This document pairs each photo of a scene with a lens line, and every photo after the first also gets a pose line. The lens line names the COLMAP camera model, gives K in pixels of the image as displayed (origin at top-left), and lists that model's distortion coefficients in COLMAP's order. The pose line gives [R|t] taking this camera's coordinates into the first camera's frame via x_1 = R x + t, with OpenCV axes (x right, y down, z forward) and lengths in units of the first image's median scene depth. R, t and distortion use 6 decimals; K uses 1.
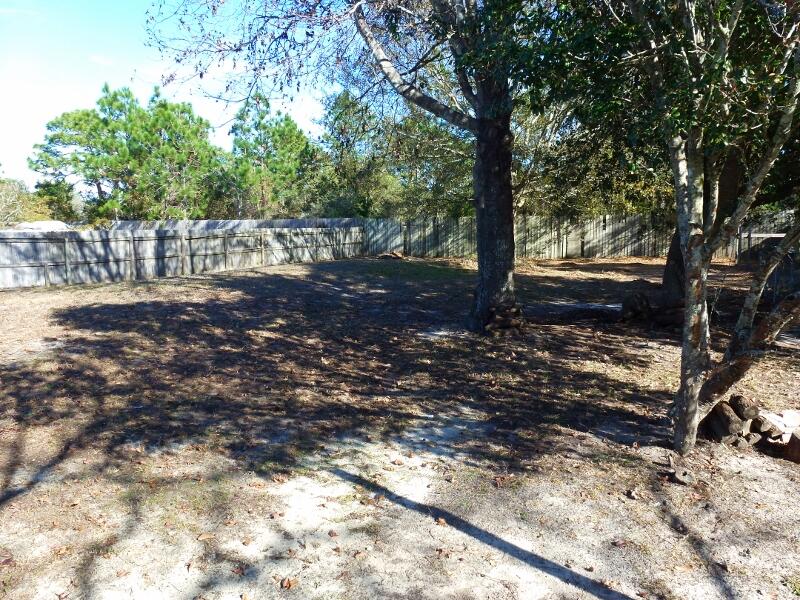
lens RADIAL K [[596.5, 0, 400.0], [0, 596.5, 300.0], [0, 0, 1]] dist [-0.024803, -0.000140]
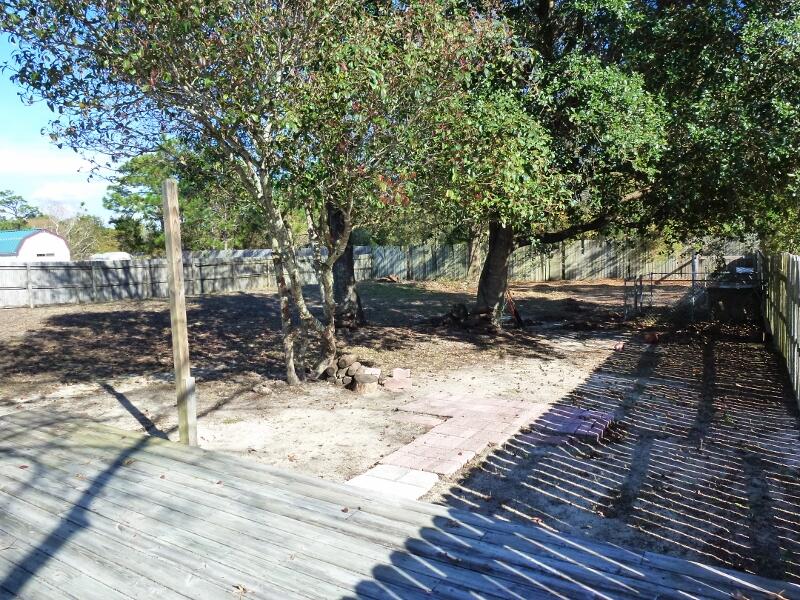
lens RADIAL K [[596.5, 0, 400.0], [0, 596.5, 300.0], [0, 0, 1]] dist [-0.024803, -0.000140]
pose [[0.991711, -0.002314, -0.128466, 0.187926], [-0.003346, 0.999033, -0.043831, 0.016810], [0.128443, 0.043898, 0.990745, -0.133632]]
